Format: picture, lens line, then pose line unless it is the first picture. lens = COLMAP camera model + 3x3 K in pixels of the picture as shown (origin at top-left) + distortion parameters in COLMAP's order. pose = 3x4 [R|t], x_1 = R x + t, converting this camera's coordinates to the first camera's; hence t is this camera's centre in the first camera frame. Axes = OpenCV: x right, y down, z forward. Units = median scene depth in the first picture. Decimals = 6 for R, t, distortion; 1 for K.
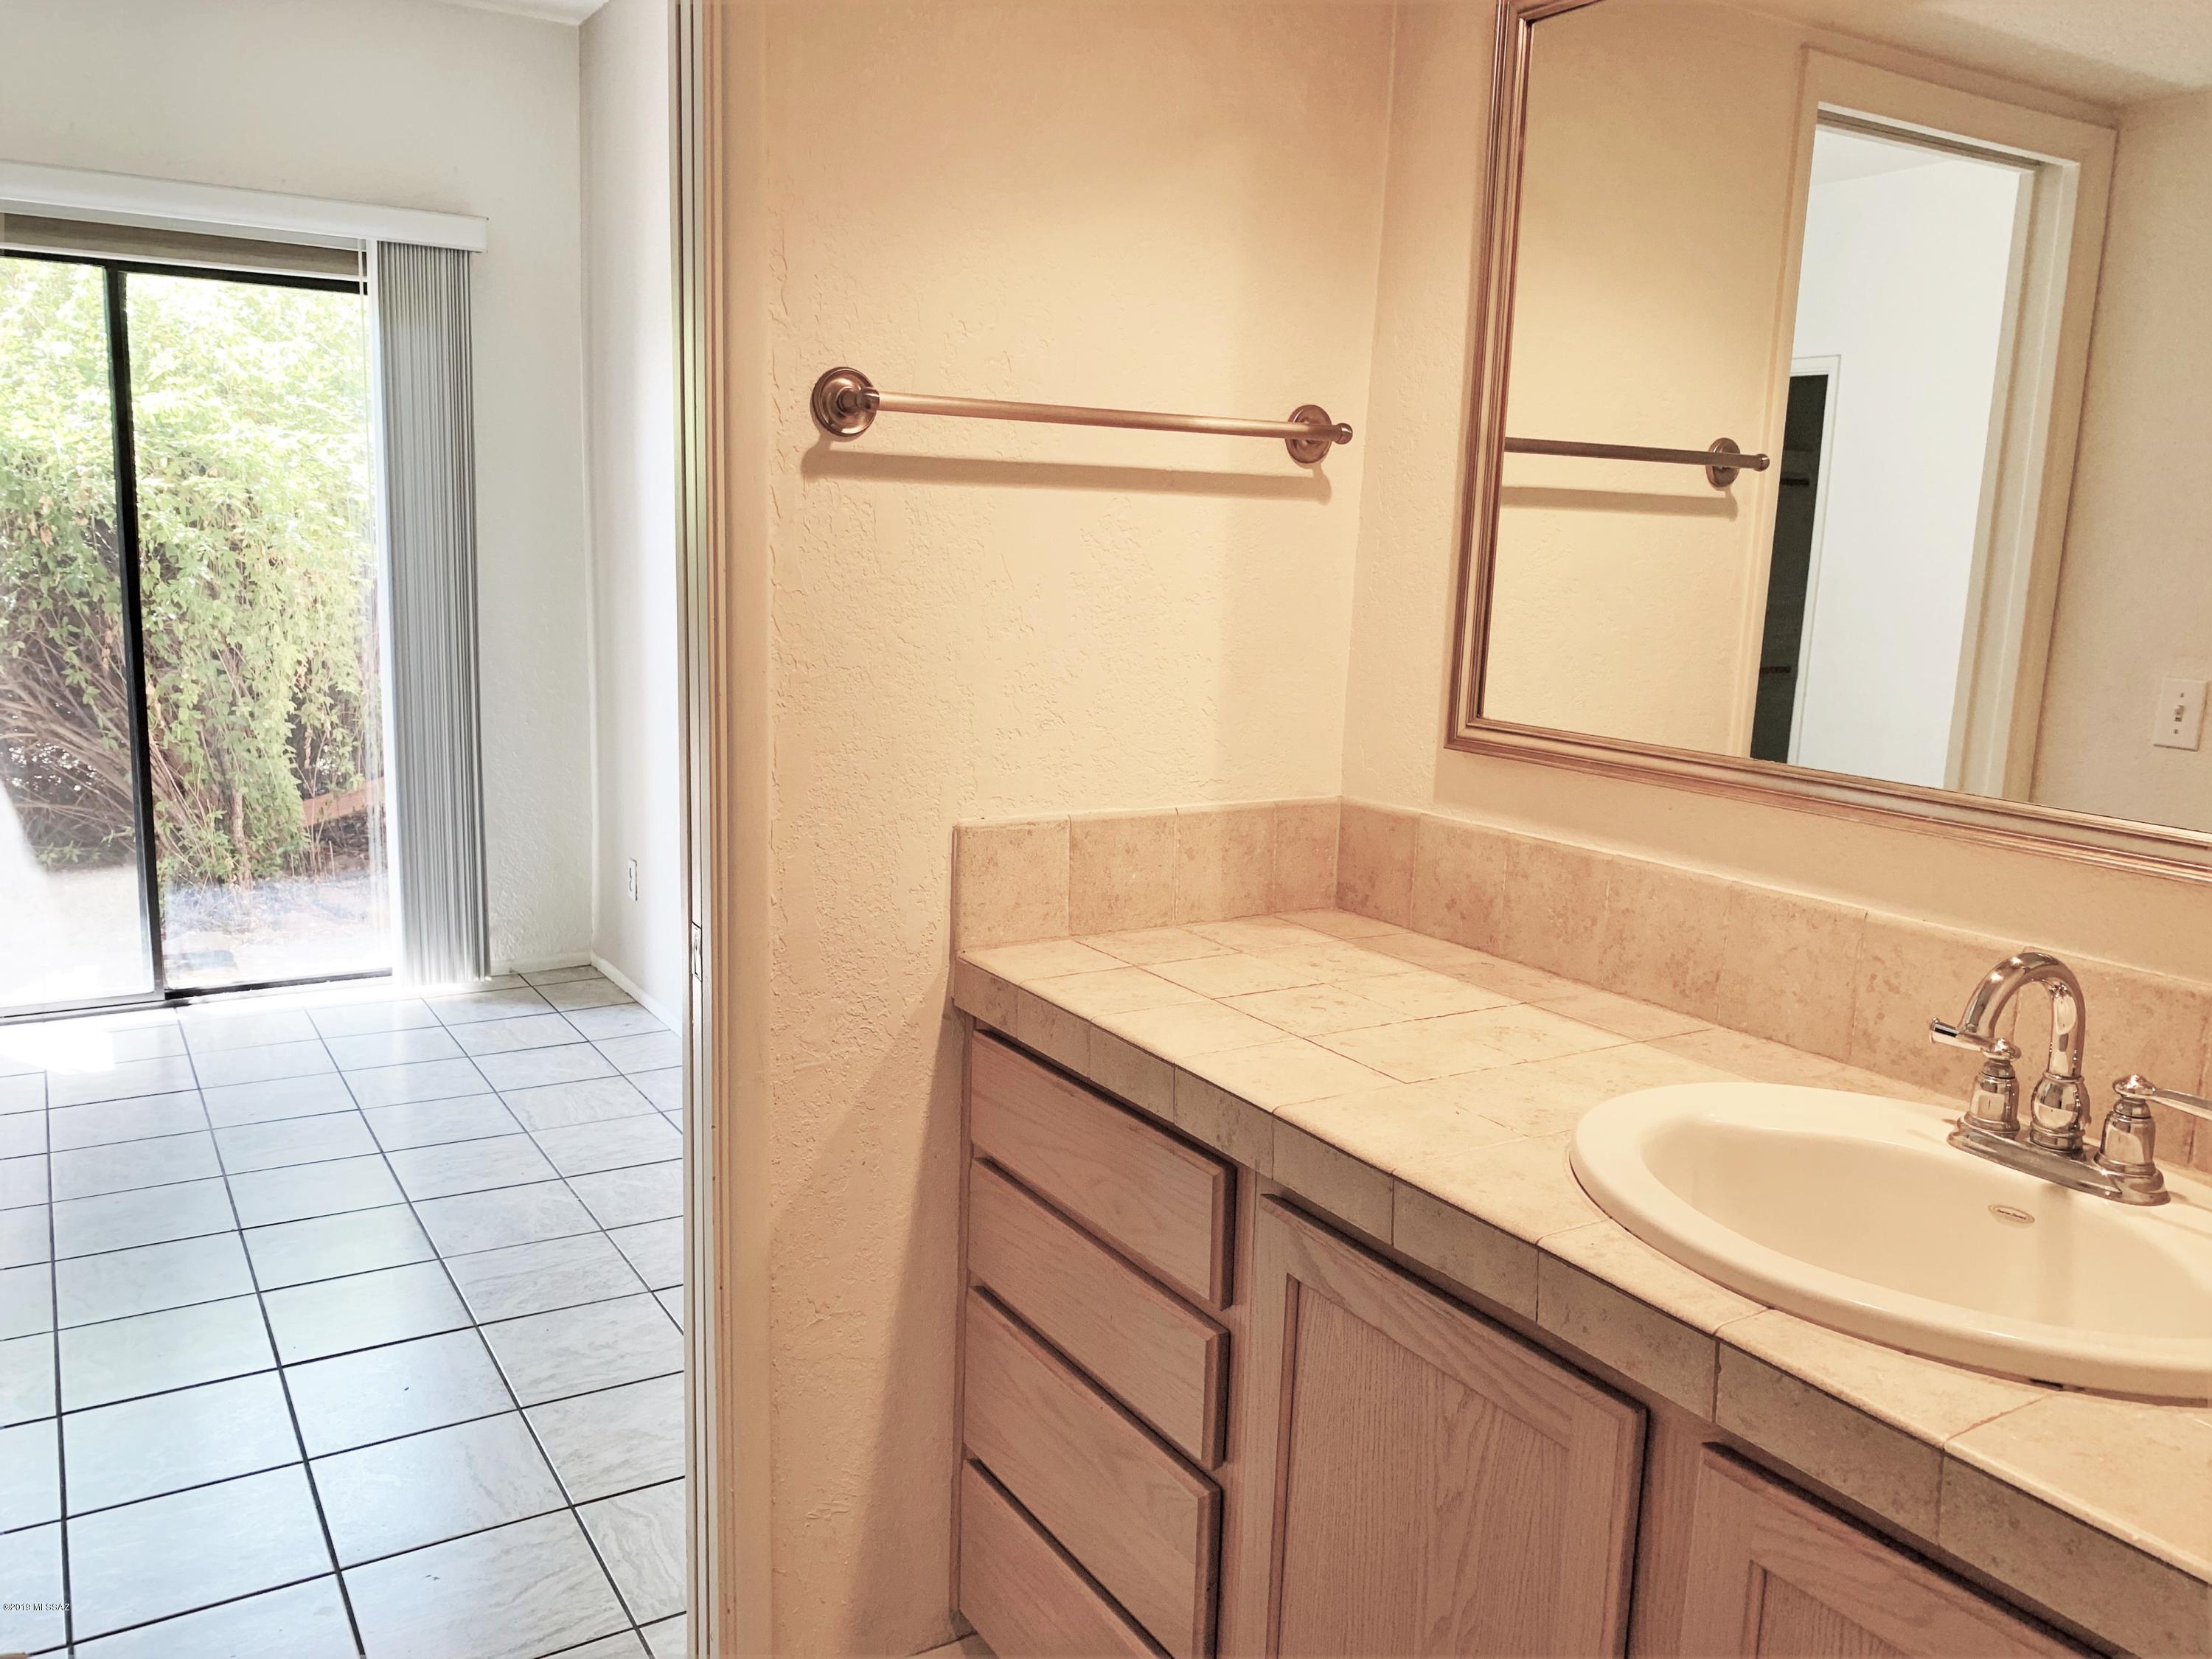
lens RADIAL K [[1712.7, 0, 1094.8], [0, 1712.7, 818.3], [0, 0, 1]] dist [0.013406, 0.002453]
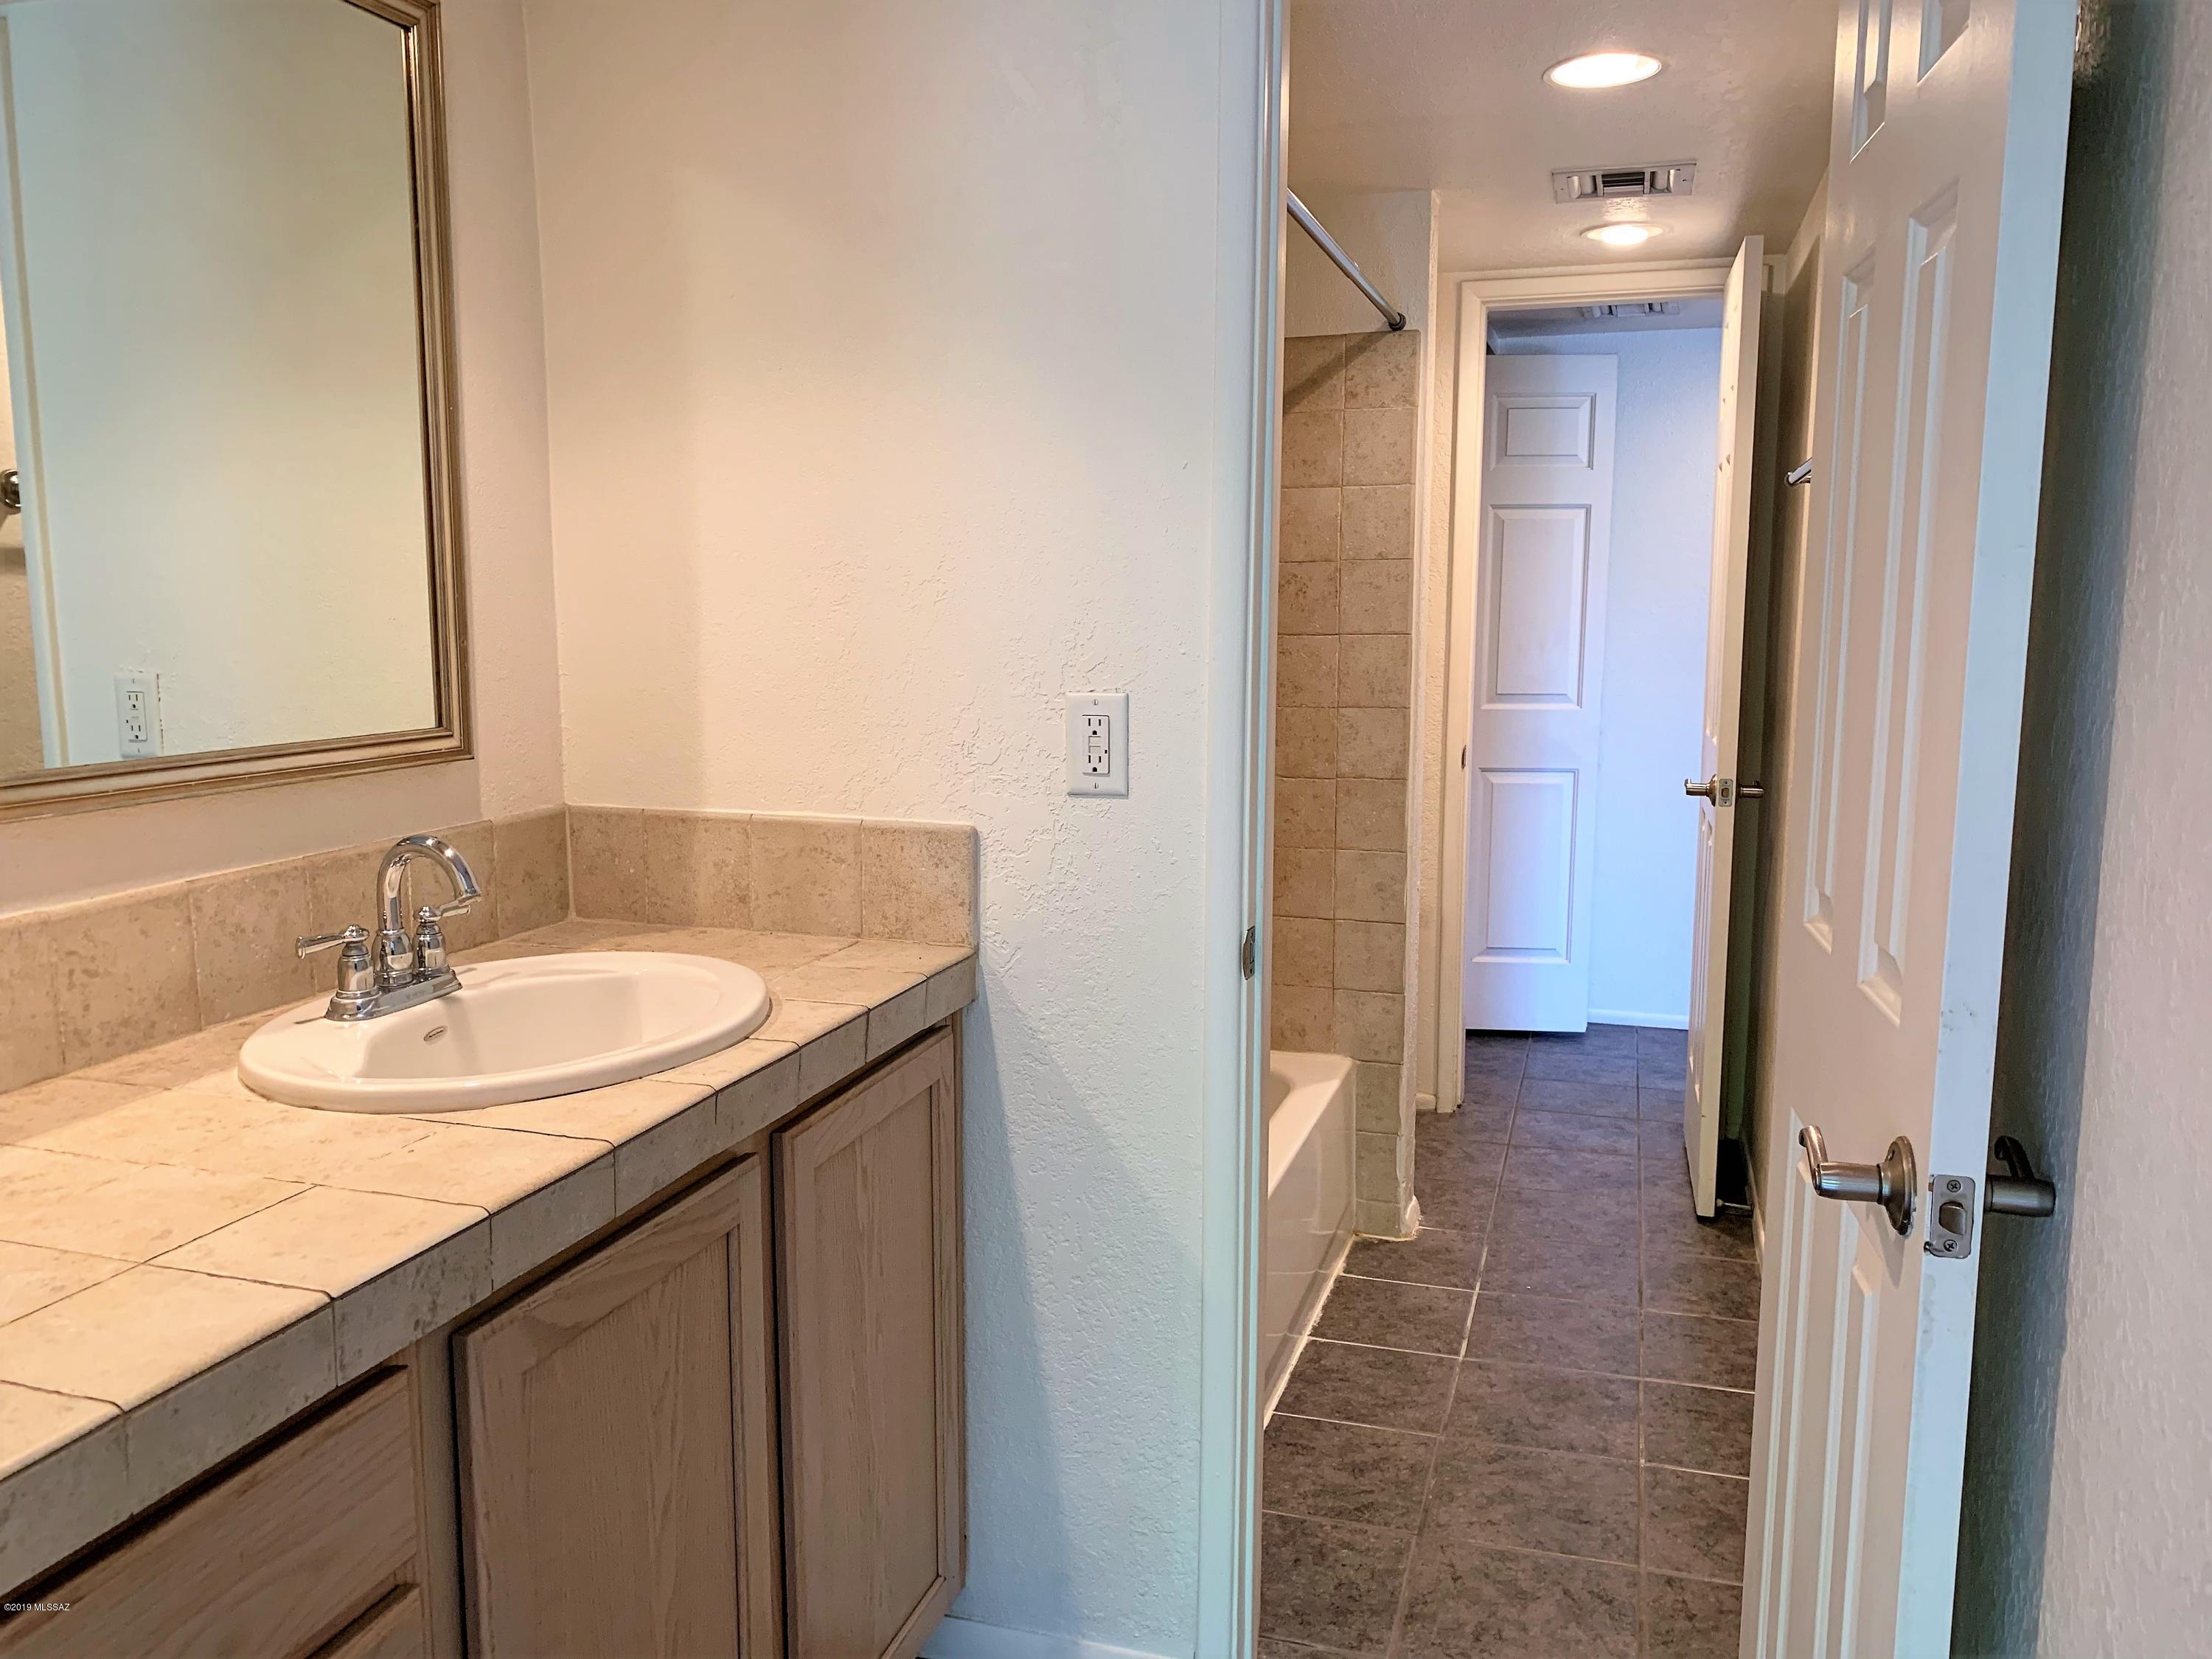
lens RADIAL K [[1688.5, 0, 1112.9], [0, 1688.5, 822.7], [0, 0, 1]] dist [0.005665, 0.001375]
pose [[-0.654509, -0.136050, 0.743713, -0.221880], [0.106467, 0.957289, 0.268817, -0.064571], [-0.748521, 0.255124, -0.612069, 0.402668]]
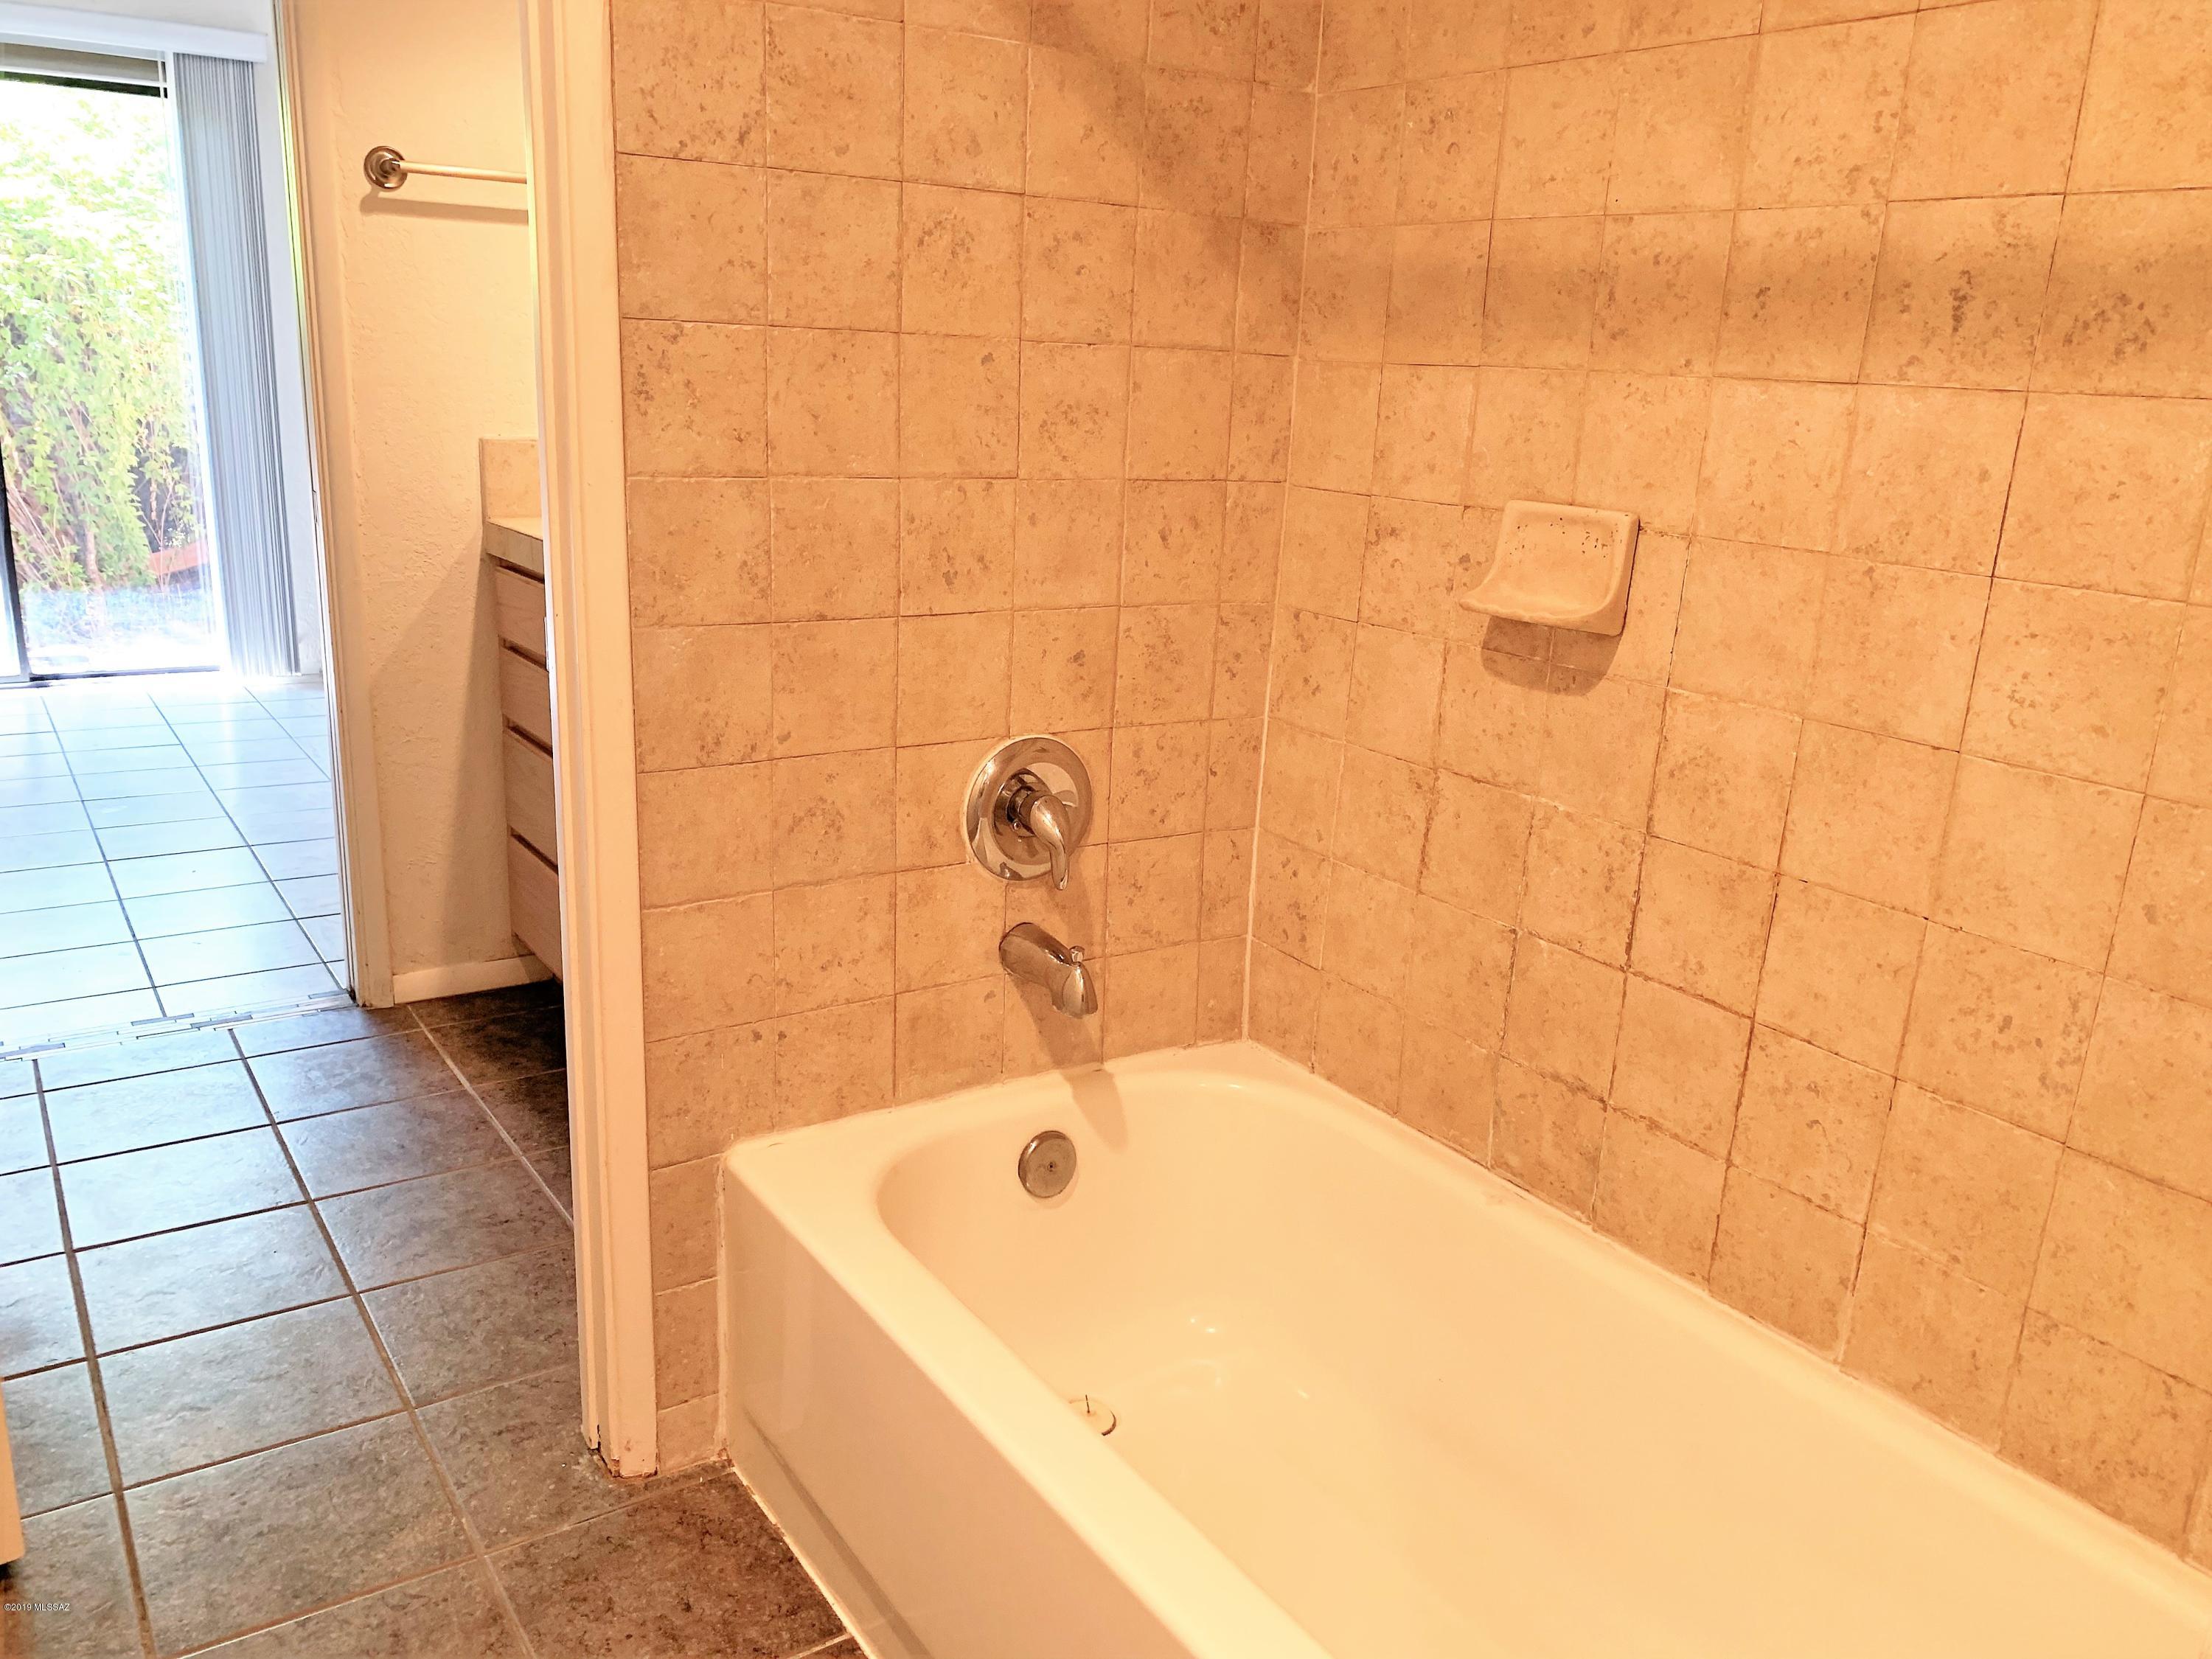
lens RADIAL K [[1688.5, 0, 1112.9], [0, 1688.5, 822.7], [0, 0, 1]] dist [0.005665, 0.001375]
pose [[0.998348, 0.001345, 0.057437, 0.179096], [-0.006842, 0.995395, 0.095614, 0.088004], [-0.057044, -0.095849, 0.993760, -0.282769]]
